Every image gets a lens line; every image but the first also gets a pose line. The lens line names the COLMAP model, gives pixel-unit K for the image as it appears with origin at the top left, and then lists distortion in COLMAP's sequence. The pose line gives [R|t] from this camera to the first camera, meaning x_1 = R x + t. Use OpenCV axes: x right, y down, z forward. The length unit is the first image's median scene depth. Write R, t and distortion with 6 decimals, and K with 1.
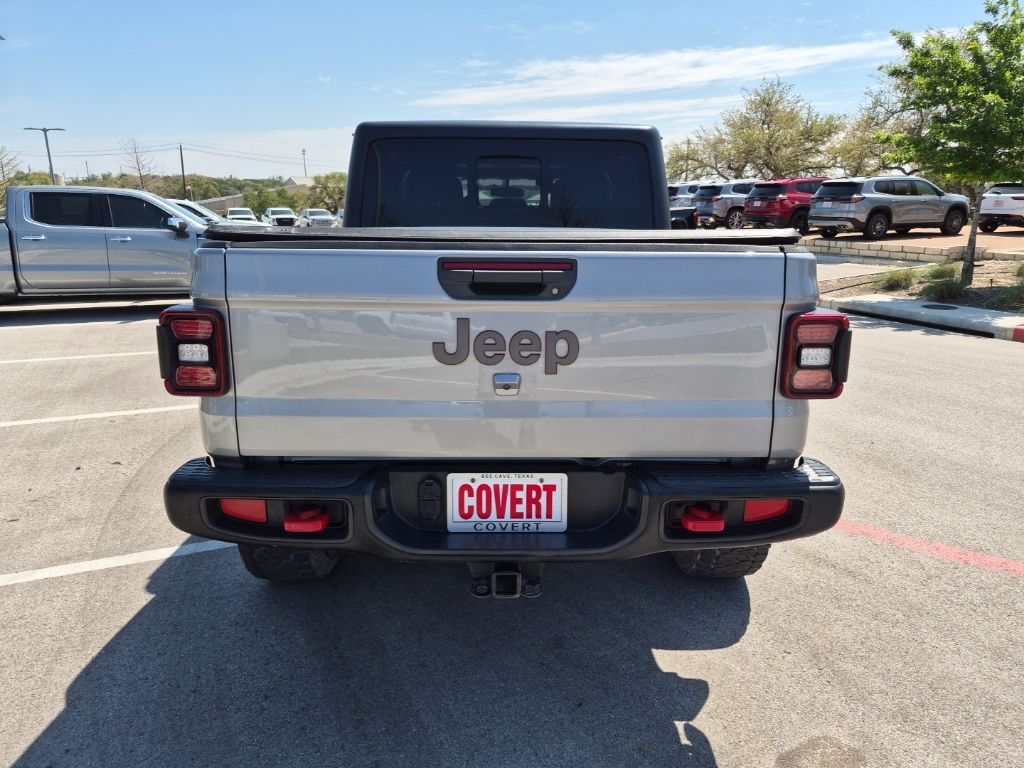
lens RADIAL K [[729.7, 0, 512.0], [0, 729.7, 384.0], [0, 0, 1]] dist [0.057098, -0.052810]
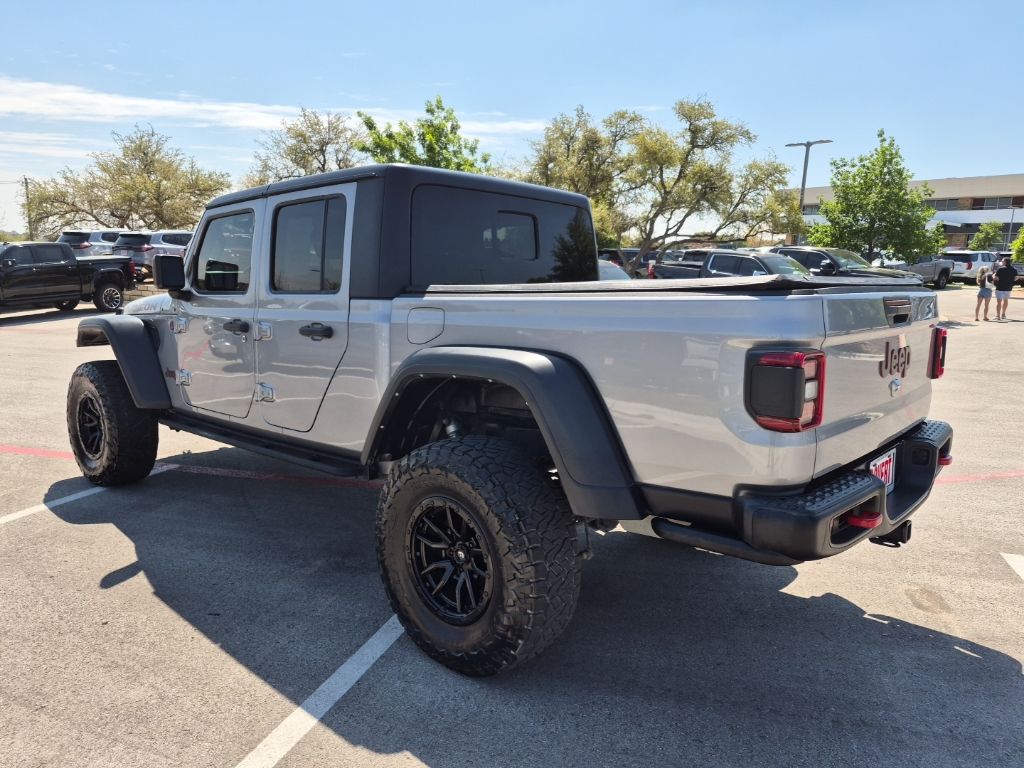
lens RADIAL K [[729.7, 0, 512.0], [0, 729.7, 384.0], [0, 0, 1]] dist [0.057098, -0.052810]
pose [[0.668426, -0.111265, 0.735409, -0.120884], [0.159960, 0.987116, 0.003958, -0.010557], [-0.726374, 0.114990, 0.677612, 0.044668]]
